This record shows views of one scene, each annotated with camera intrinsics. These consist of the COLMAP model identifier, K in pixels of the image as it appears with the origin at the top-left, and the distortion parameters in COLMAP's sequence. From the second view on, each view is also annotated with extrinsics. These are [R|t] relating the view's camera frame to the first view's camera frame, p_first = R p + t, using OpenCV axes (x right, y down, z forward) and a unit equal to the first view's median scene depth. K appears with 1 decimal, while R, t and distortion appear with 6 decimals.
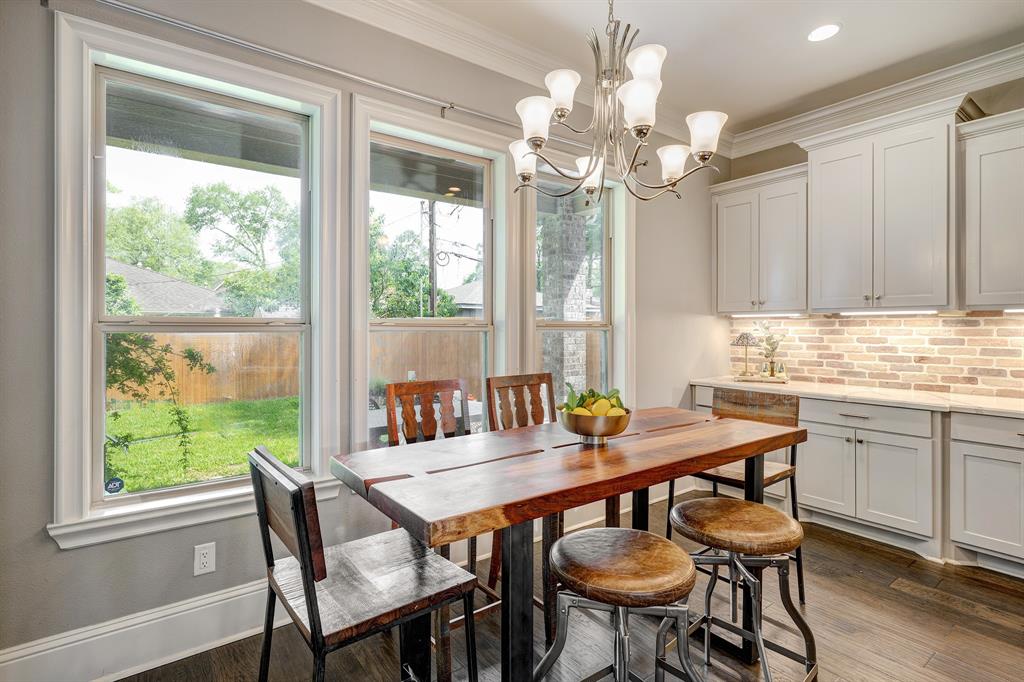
lens RADIAL K [[505.7, 0, 509.3], [0, 505.7, 336.6], [0, 0, 1]] dist [-0.004806, -0.000055]
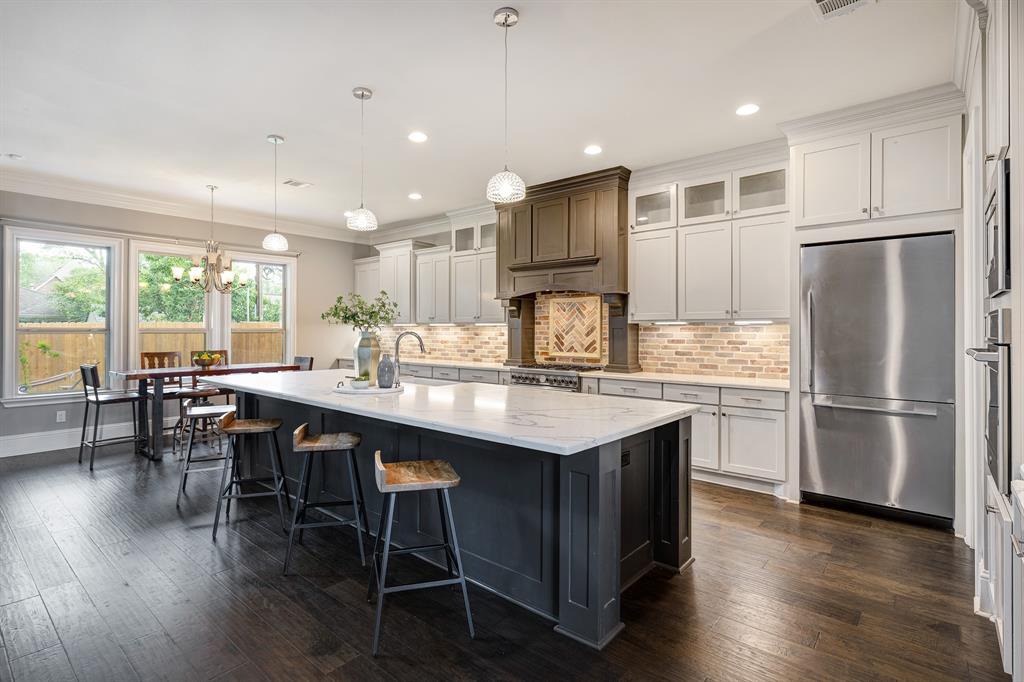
lens RADIAL K [[498.9, 0, 514.5], [0, 498.9, 332.5], [0, 0, 1]] dist [0.003145, 0.000300]
pose [[0.972444, -0.003010, 0.233116, 0.780314], [0.005348, 0.999942, -0.009397, 0.013585], [-0.233074, 0.010384, 0.972404, -1.494522]]
